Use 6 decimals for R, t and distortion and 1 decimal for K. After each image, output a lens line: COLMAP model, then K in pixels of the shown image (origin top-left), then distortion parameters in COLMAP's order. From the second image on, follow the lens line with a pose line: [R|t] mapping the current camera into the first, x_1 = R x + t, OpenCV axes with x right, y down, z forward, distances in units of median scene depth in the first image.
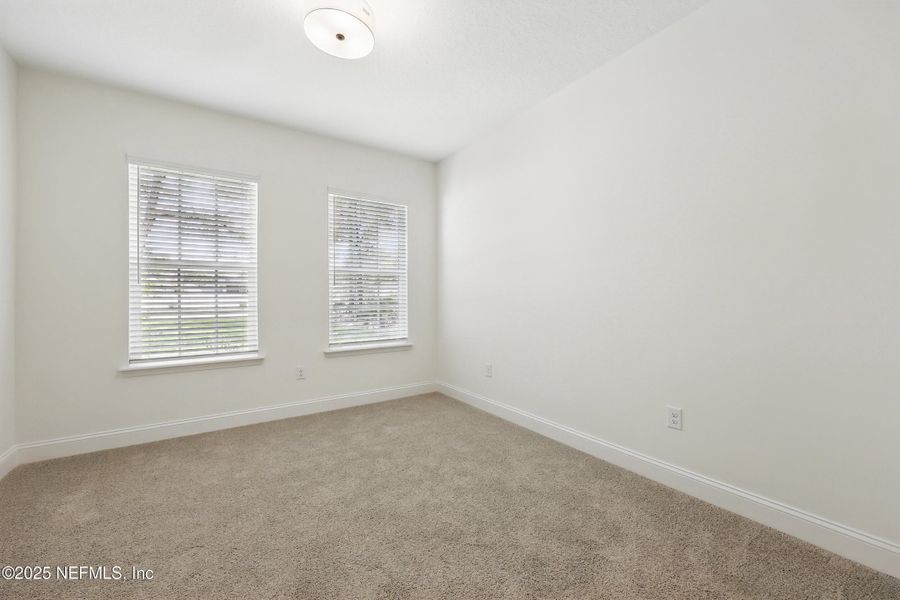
lens RADIAL K [[366.1, 0, 450.9], [0, 366.1, 292.2], [0, 0, 1]] dist [0.000626, -0.000232]
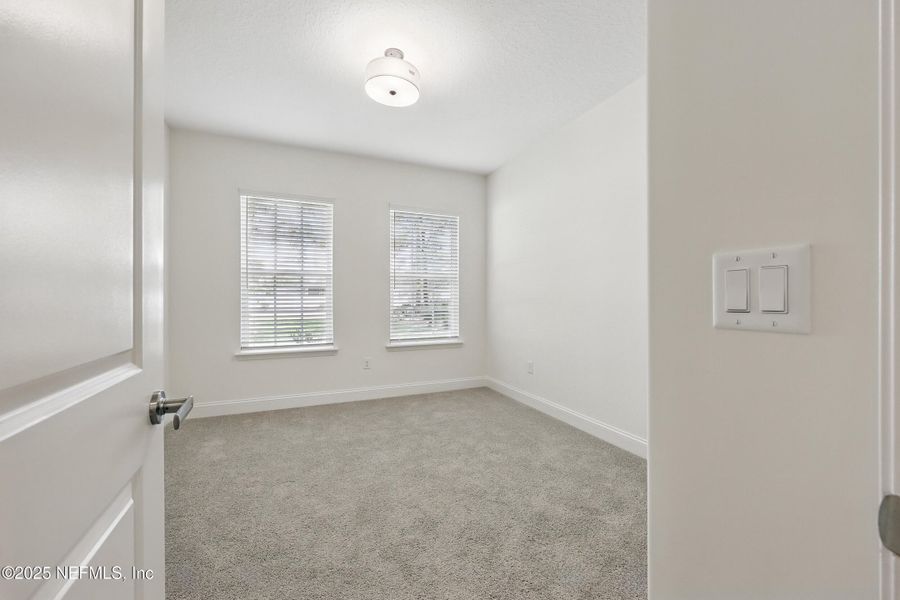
lens RADIAL K [[366.1, 0, 447.1], [0, 366.1, 294.7], [0, 0, 1]] dist [0.000626, -0.000232]
pose [[0.982468, 0.001296, -0.186429, 0.088073], [-0.000996, 0.999998, 0.001702, -0.004274], [0.186431, -0.001486, 0.982467, -0.150824]]
